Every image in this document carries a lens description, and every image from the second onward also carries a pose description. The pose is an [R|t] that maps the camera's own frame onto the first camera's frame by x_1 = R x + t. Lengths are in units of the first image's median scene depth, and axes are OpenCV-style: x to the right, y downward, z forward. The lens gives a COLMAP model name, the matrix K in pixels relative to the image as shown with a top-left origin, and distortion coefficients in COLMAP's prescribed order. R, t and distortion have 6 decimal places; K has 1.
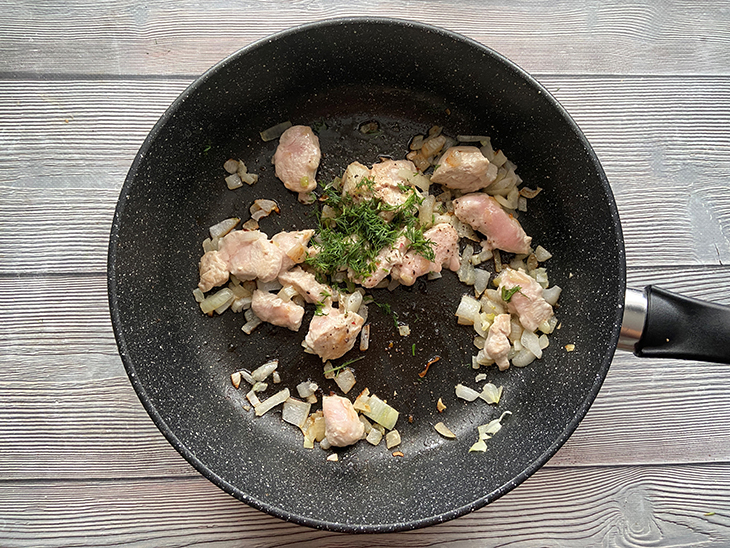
lens RADIAL K [[563.1, 0, 358.0], [0, 563.1, 275.9], [0, 0, 1]] dist [0.040737, -0.090271]
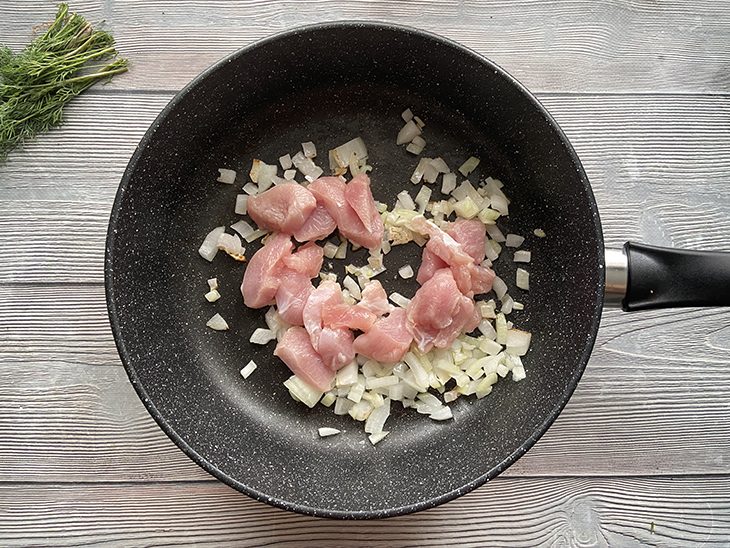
lens RADIAL K [[563.1, 0, 367.5], [0, 563.1, 270.7], [0, 0, 1]] dist [0.040737, -0.090271]
pose [[0.999925, 0.010764, -0.005836, 0.102764], [-0.010719, 0.999914, 0.007591, -0.041413], [0.005917, -0.007528, 0.999954, -0.024808]]
